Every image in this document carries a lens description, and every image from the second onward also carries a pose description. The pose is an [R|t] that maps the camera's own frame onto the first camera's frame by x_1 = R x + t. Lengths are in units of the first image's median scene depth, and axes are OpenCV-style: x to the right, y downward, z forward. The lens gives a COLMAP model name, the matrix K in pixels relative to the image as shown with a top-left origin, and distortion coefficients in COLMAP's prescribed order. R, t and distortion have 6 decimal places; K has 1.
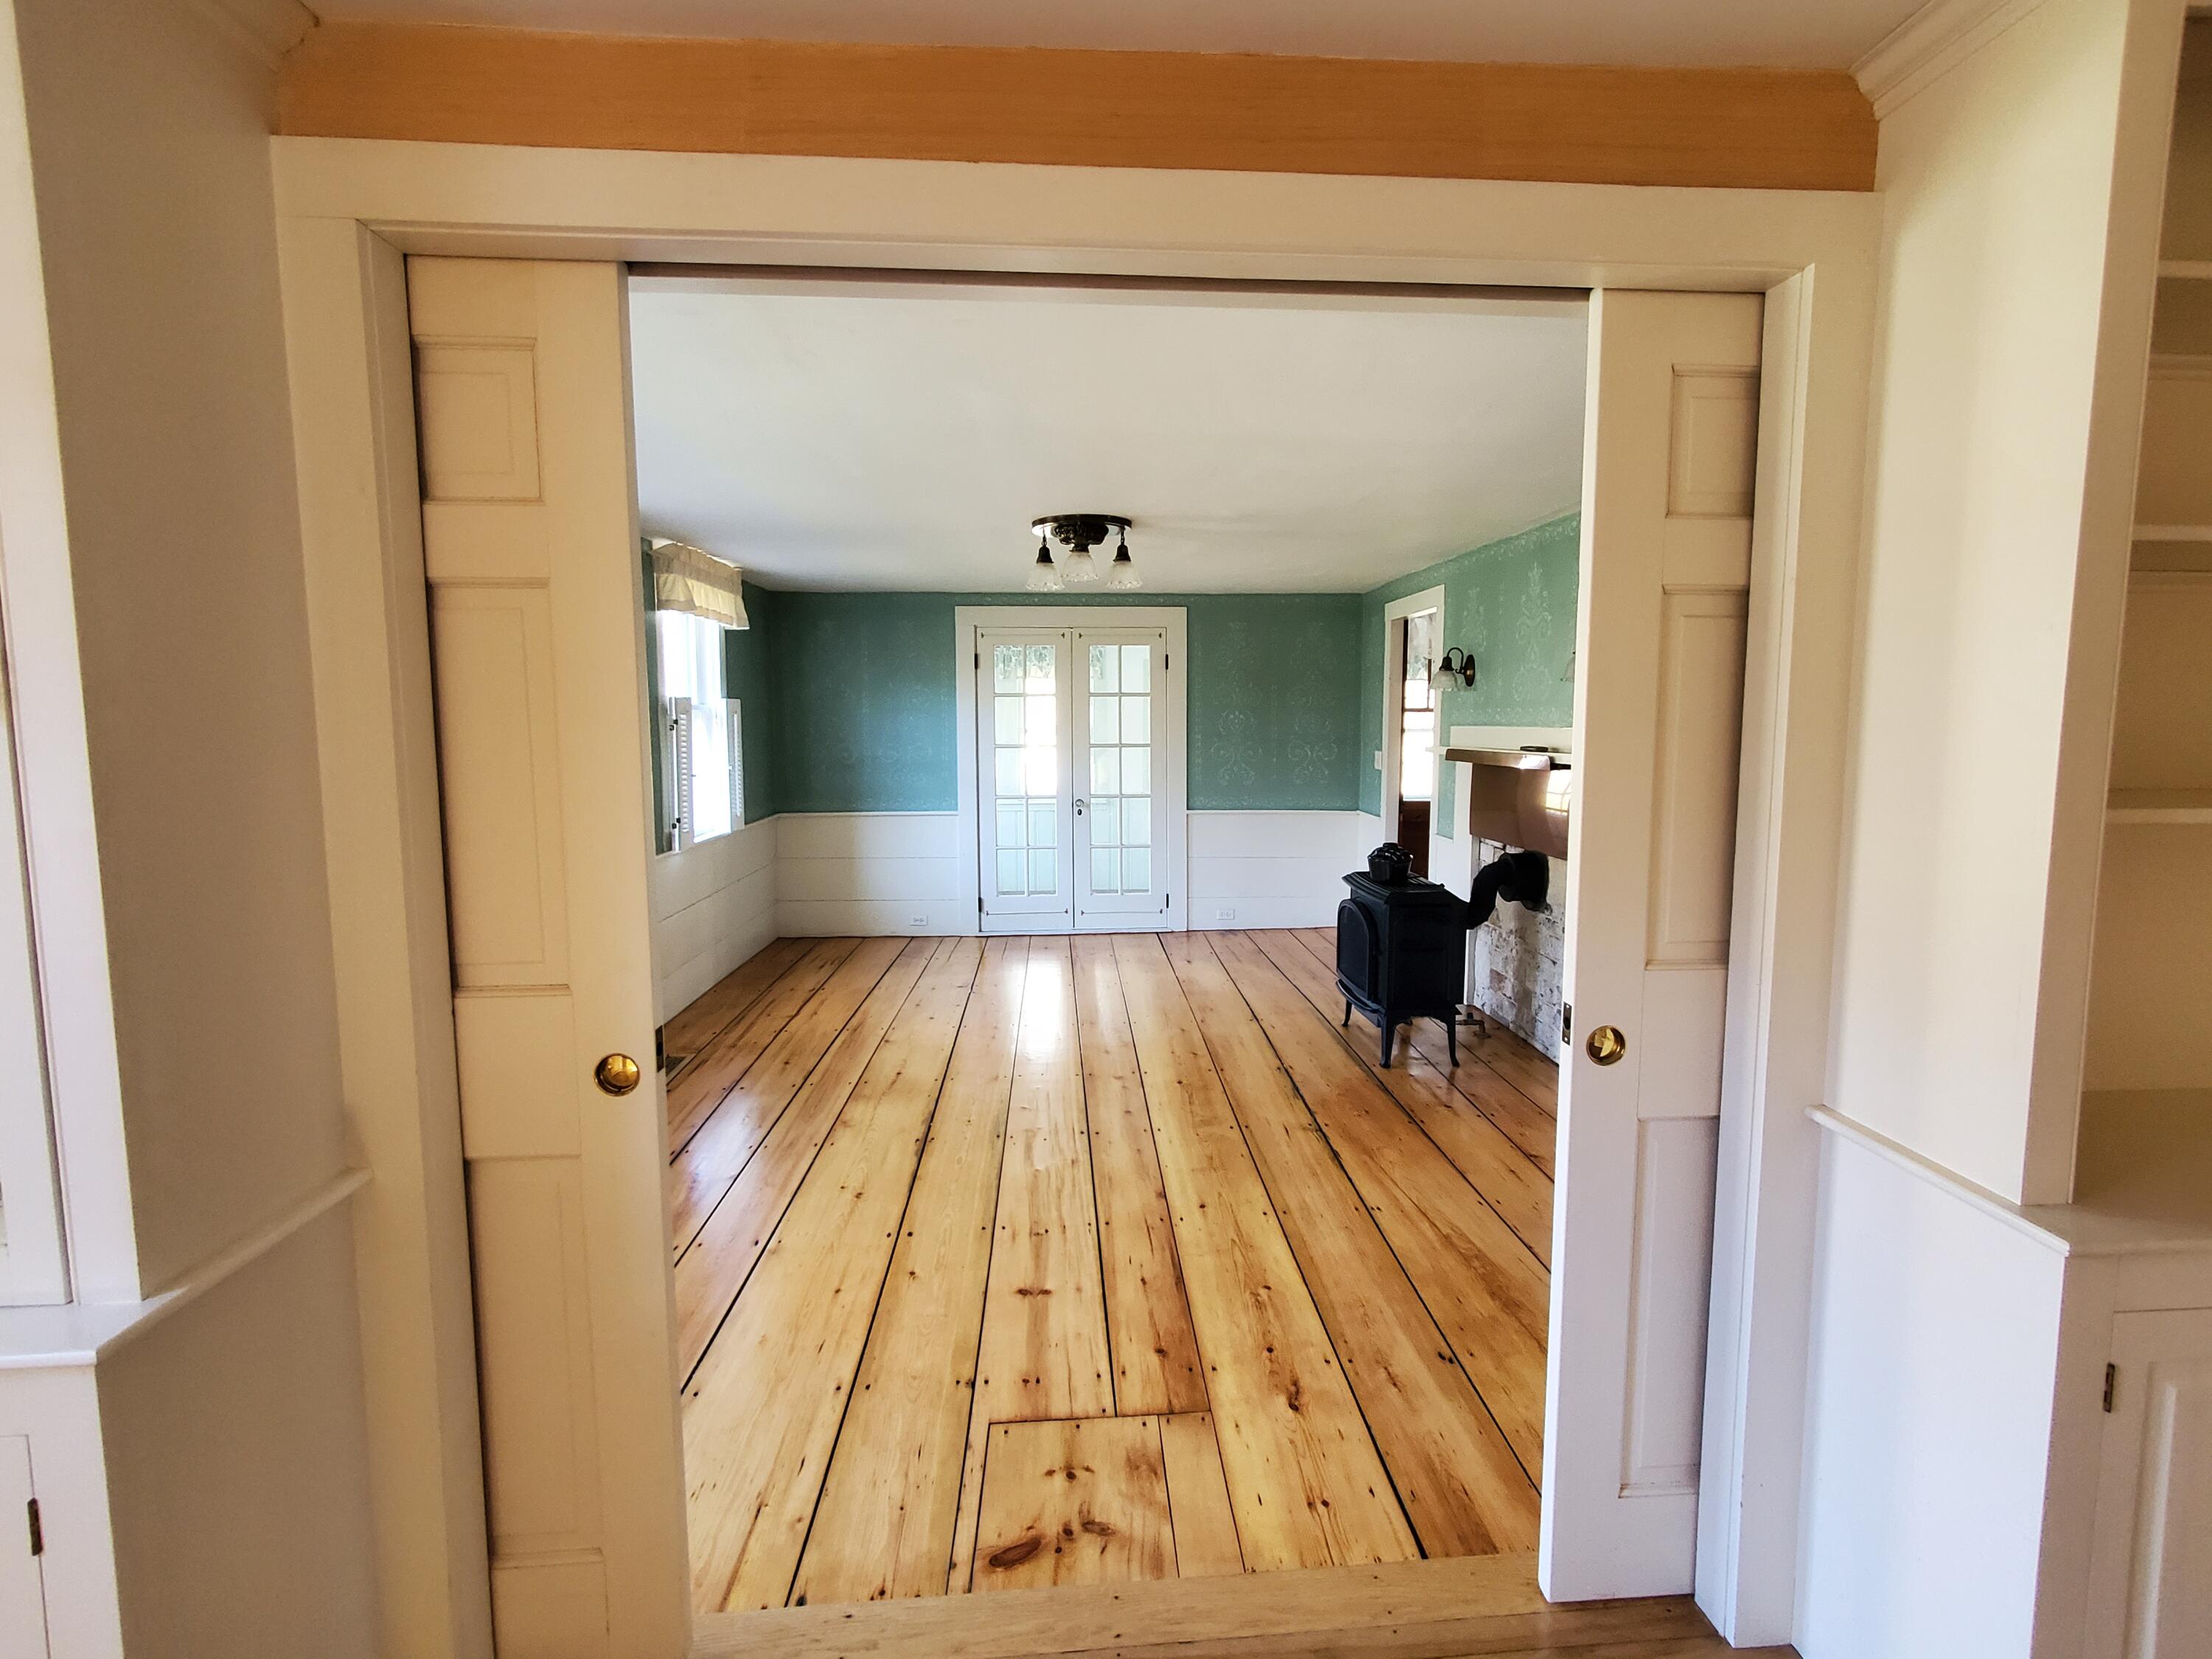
lens RADIAL K [[1007.1, 0, 1116.9], [0, 1007.1, 820.2], [0, 0, 1]] dist [-0.000673, -0.000337]
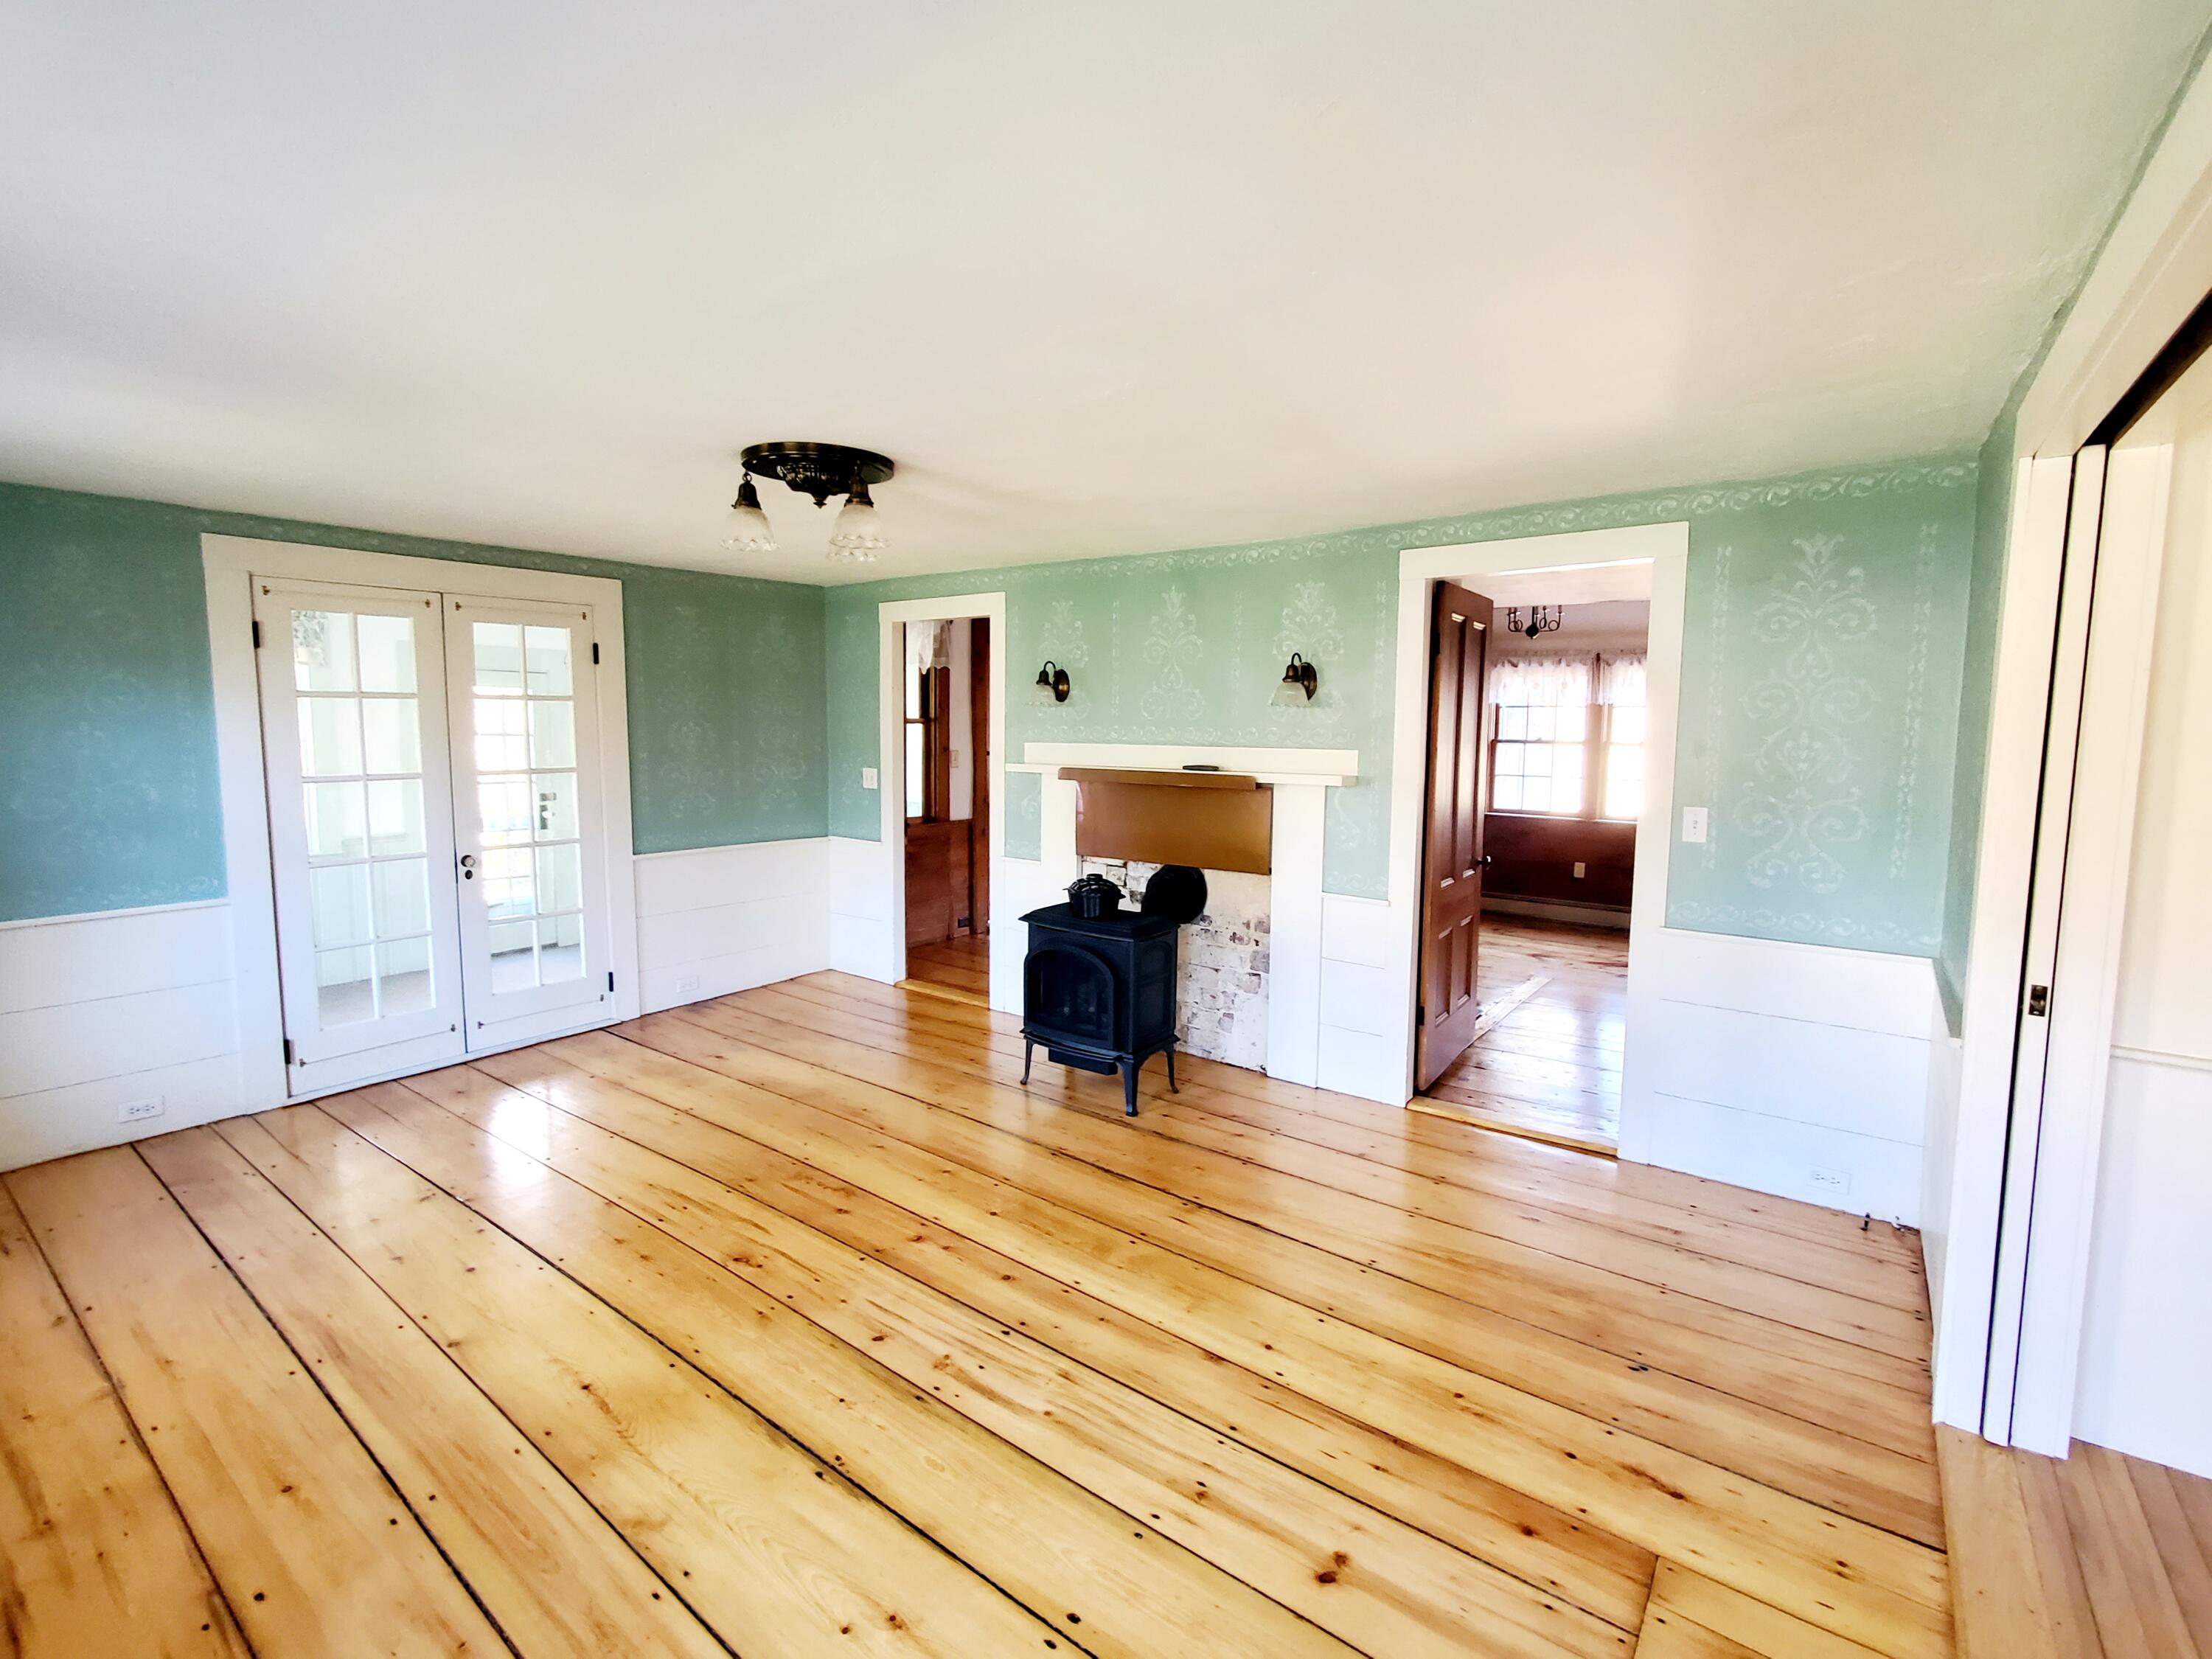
lens RADIAL K [[1007.1, 0, 1109.6], [0, 1007.1, 822.2], [0, 0, 1]] dist [-0.000673, -0.000337]
pose [[0.635999, -0.076367, 0.767902, -0.401092], [0.069655, 0.996710, 0.041431, -0.058978], [-0.768540, 0.027138, 0.639226, 0.376365]]
